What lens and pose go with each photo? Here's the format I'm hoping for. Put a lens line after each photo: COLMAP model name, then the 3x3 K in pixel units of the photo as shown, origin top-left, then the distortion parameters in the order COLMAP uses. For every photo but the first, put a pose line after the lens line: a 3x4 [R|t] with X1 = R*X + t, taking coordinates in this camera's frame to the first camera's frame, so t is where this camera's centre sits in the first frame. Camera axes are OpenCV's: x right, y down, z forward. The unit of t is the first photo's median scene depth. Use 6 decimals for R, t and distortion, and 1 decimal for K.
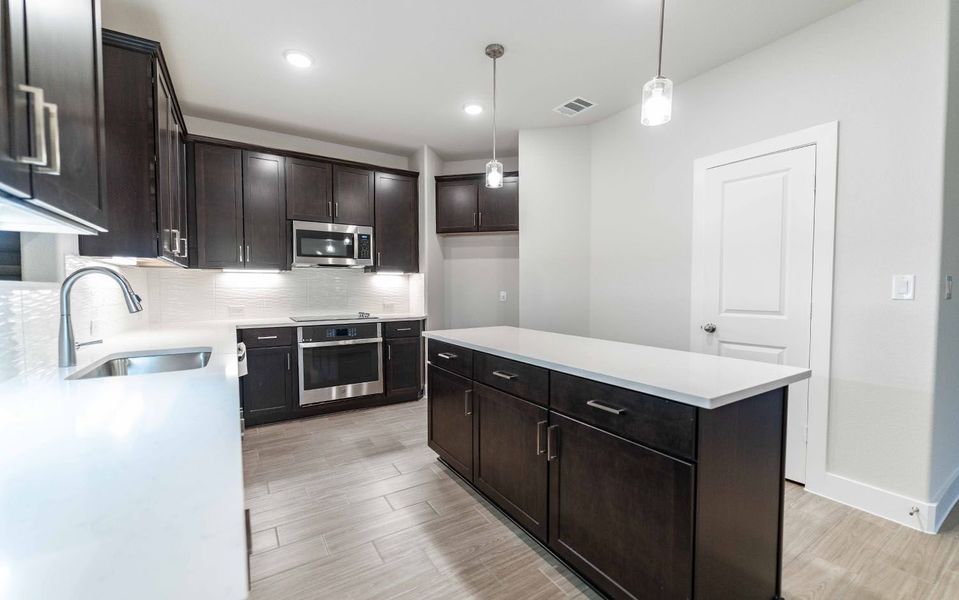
lens RADIAL K [[391.5, 0, 478.8], [0, 391.5, 302.4], [0, 0, 1]] dist [-0.002513, -0.000266]
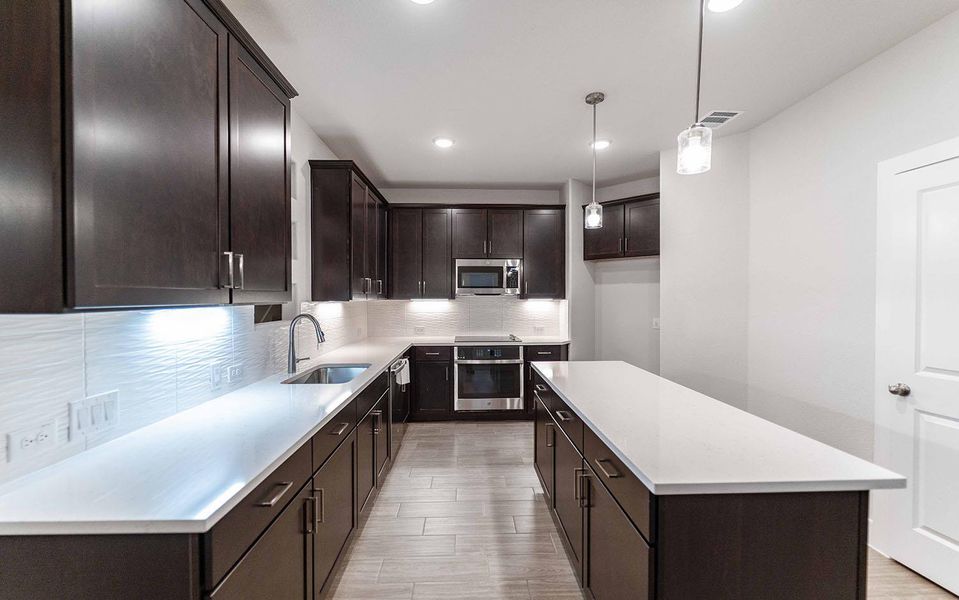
lens RADIAL K [[388.1, 0, 479.5], [0, 388.1, 300.0], [0, 0, 1]] dist [-0.001625, -0.000226]
pose [[0.864471, 0.004840, -0.502659, 0.219200], [-0.018486, 0.999583, -0.022166, -0.057501], [0.502343, 0.028454, 0.864200, -0.022691]]
